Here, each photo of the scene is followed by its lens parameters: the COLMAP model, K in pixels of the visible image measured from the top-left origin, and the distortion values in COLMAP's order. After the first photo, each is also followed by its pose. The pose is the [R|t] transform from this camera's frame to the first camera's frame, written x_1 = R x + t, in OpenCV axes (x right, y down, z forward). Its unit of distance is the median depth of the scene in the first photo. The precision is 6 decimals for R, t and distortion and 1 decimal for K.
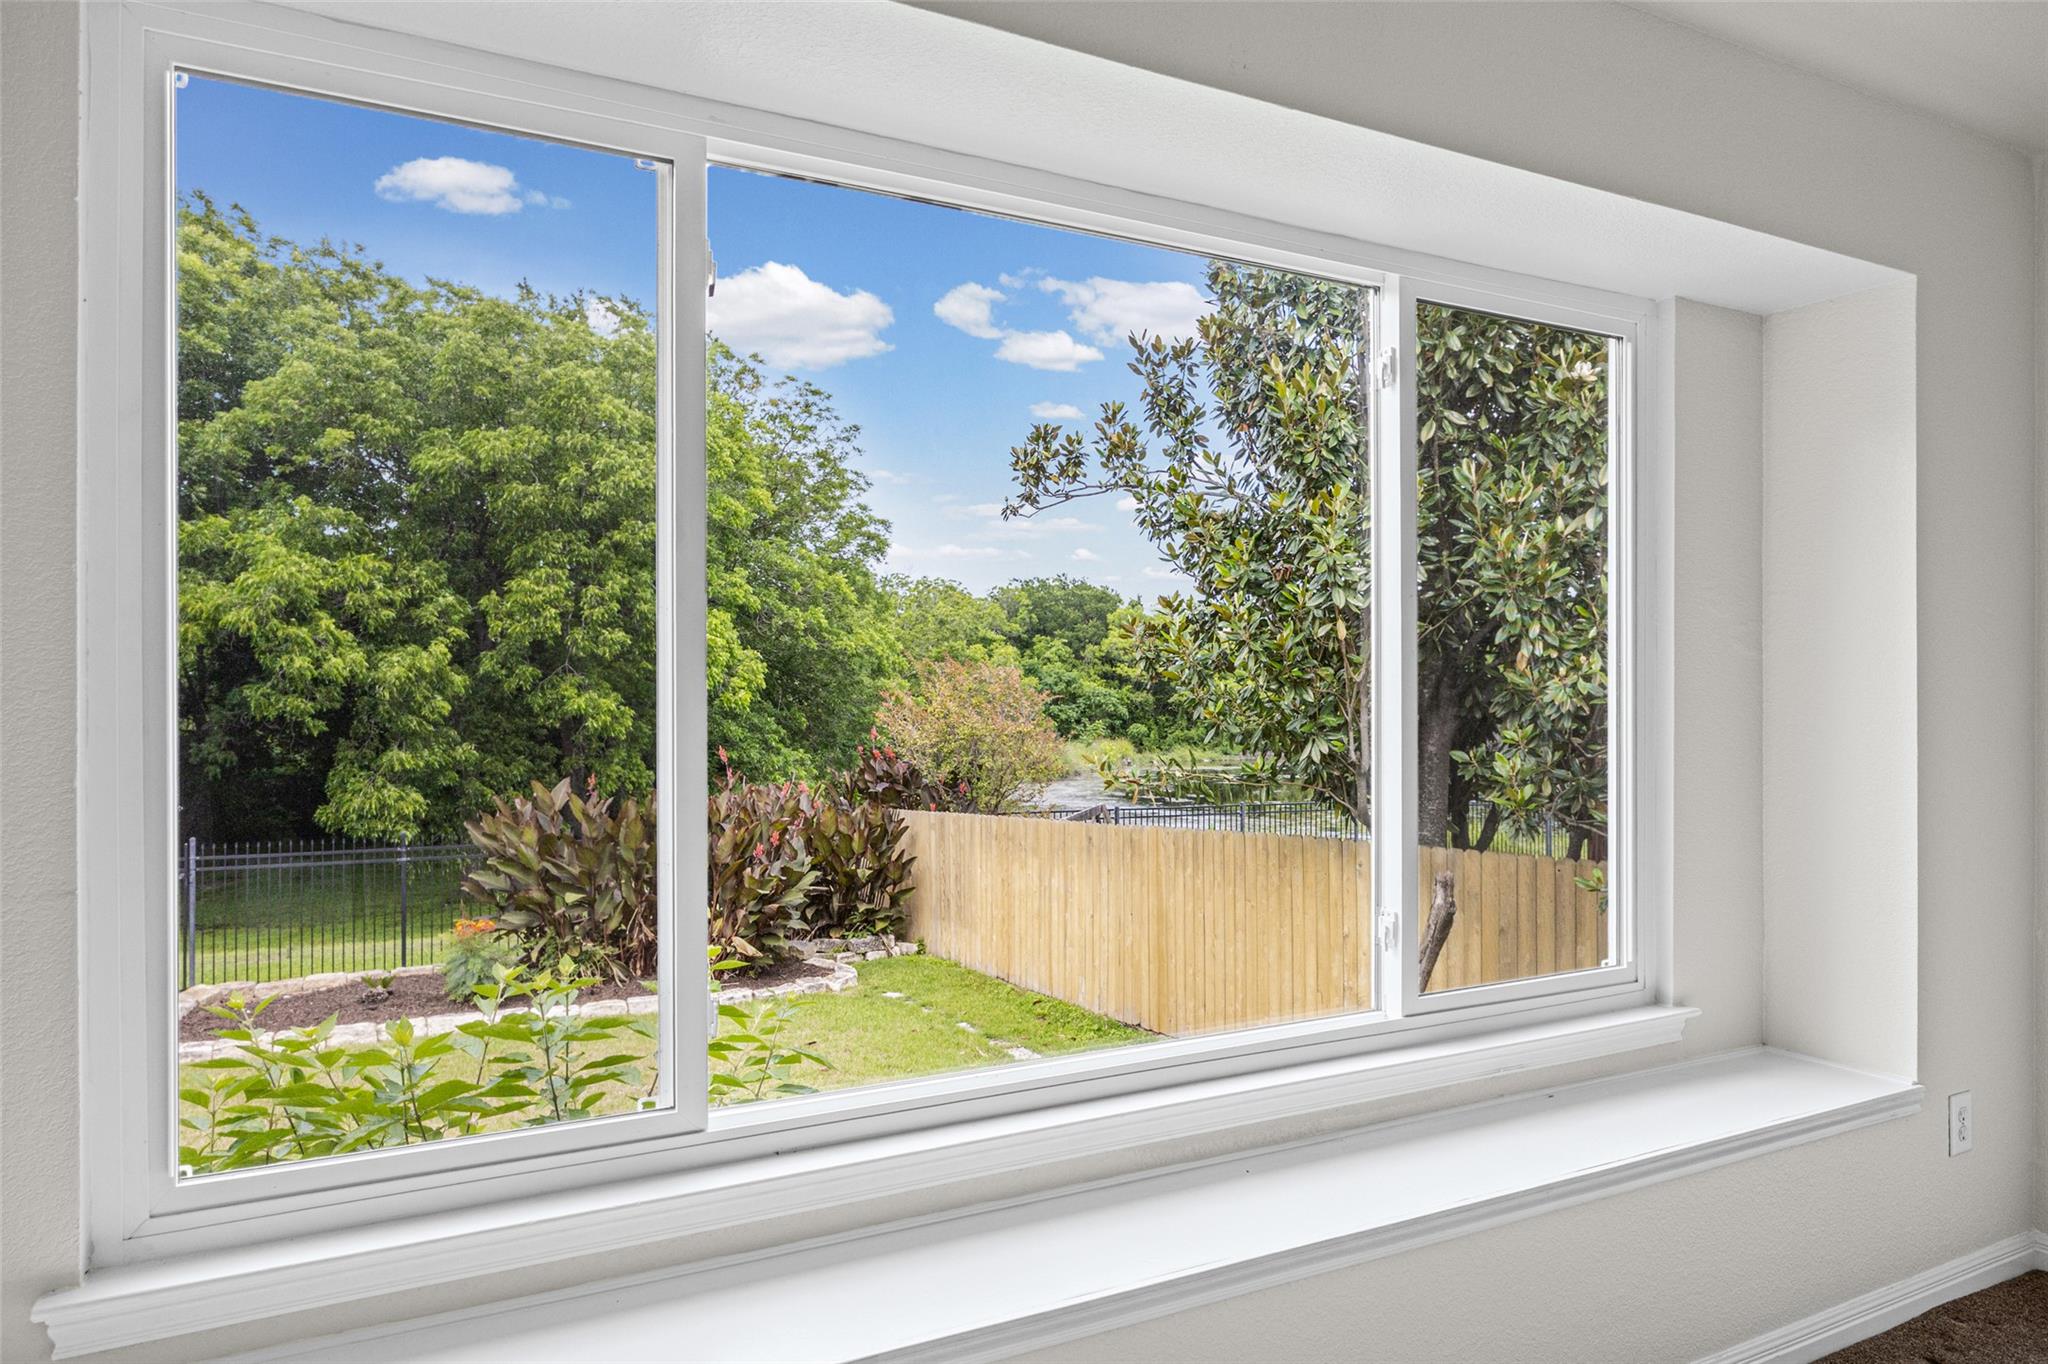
lens RADIAL K [[1312.5, 0, 1025.2], [0, 1312.5, 672.4], [0, 0, 1]] dist [-0.003780, 0.000363]
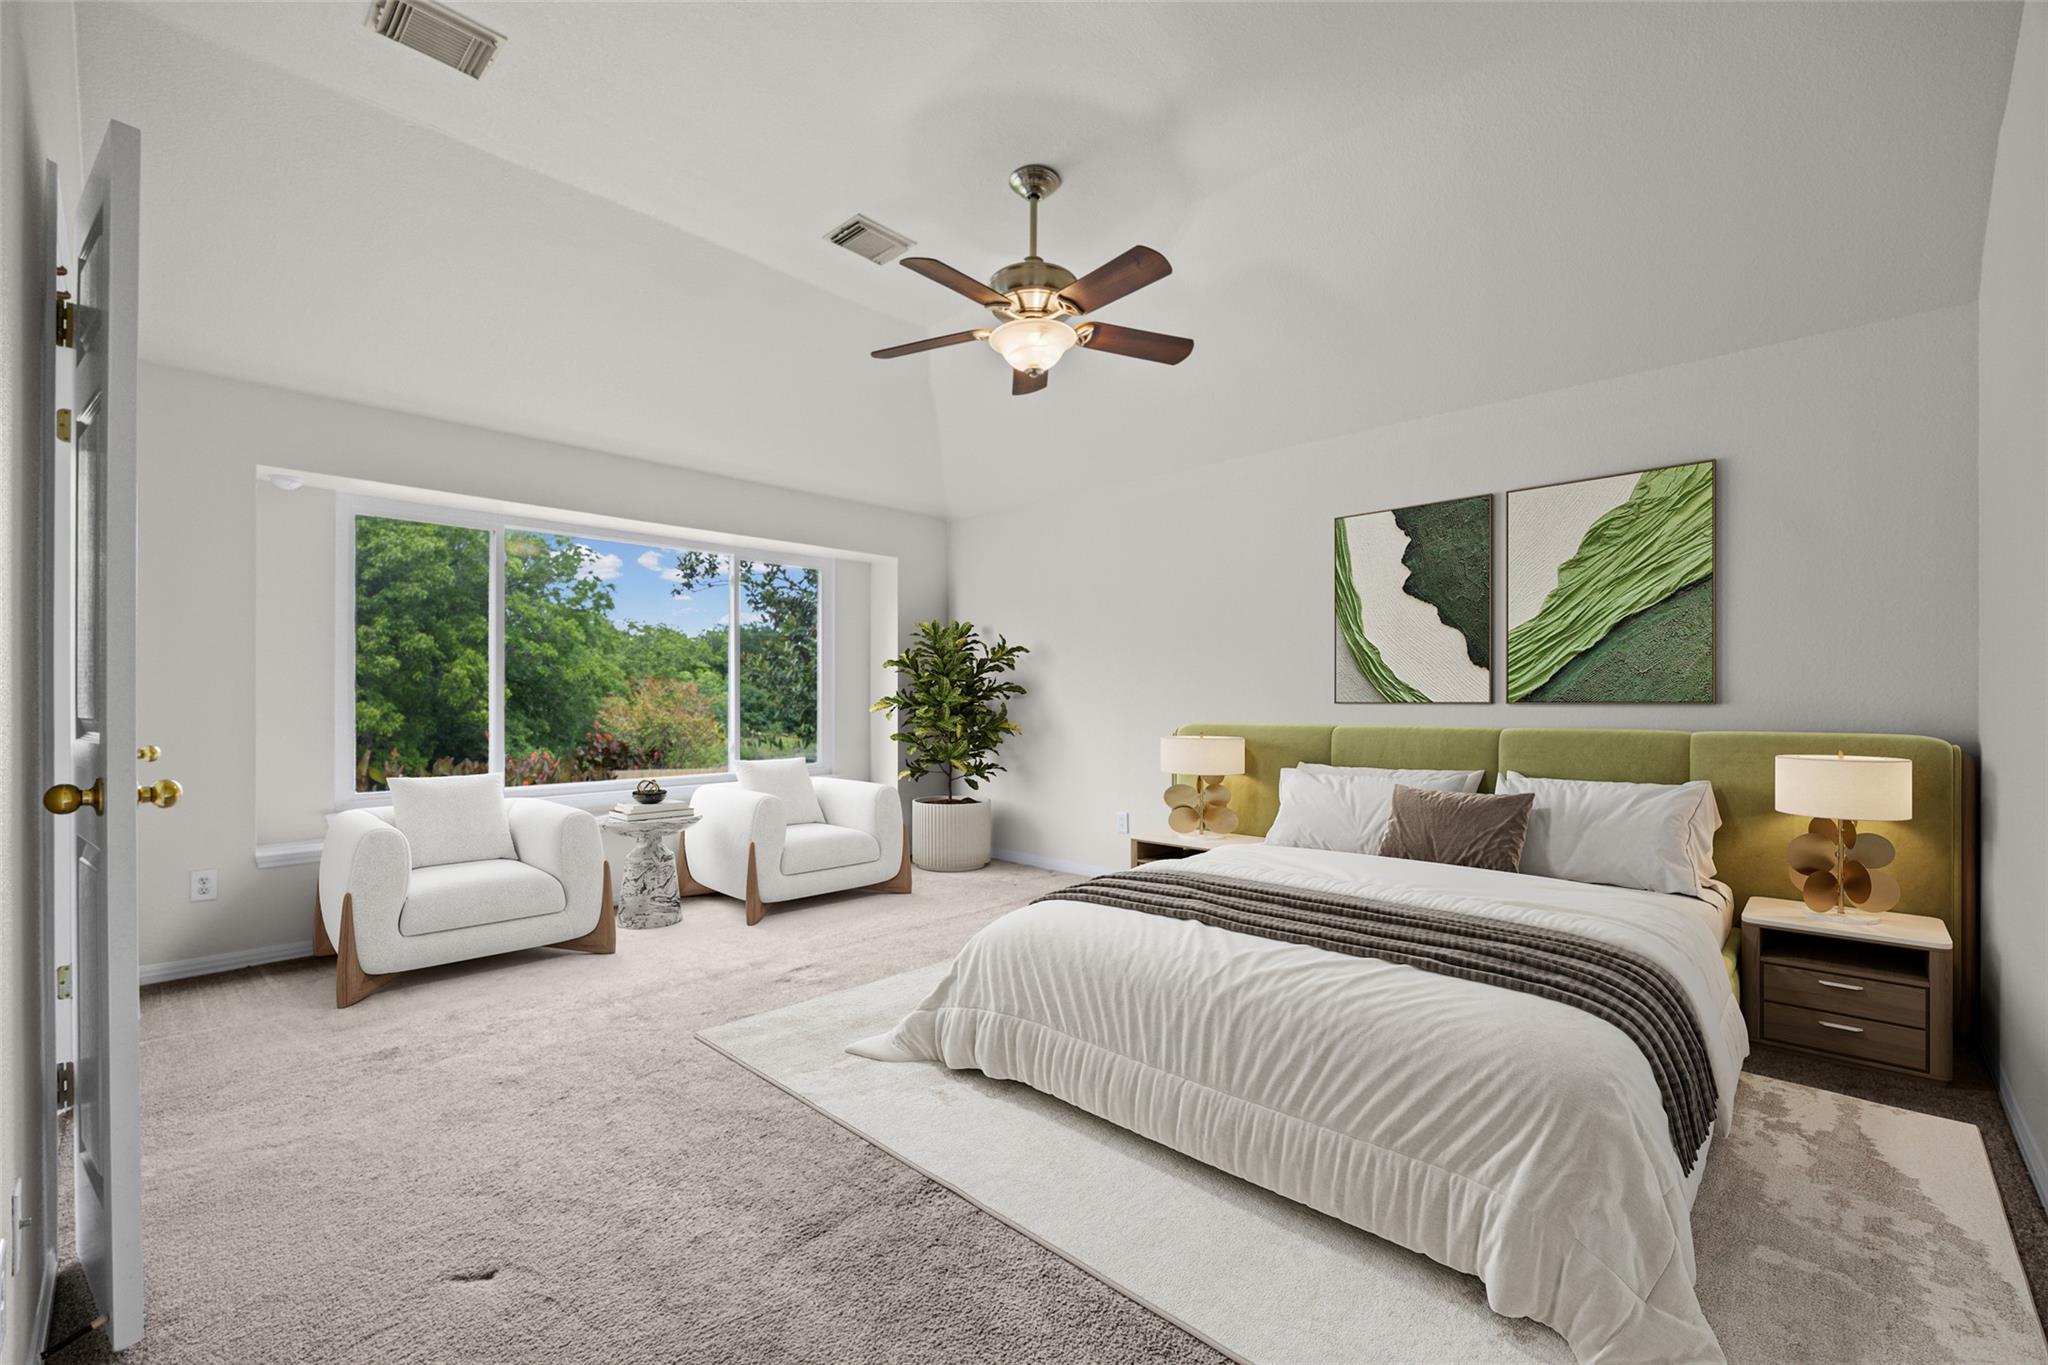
lens RADIAL K [[862.8, 0, 1024.2], [0, 862.8, 696.3], [0, 0, 1]] dist [0.000836, 0.000033]
pose [[0.944416, -0.003012, 0.328739, 0.027651], [0.000608, 0.999972, 0.007414, 0.004952], [-0.328752, -0.006802, 0.944392, -0.143332]]
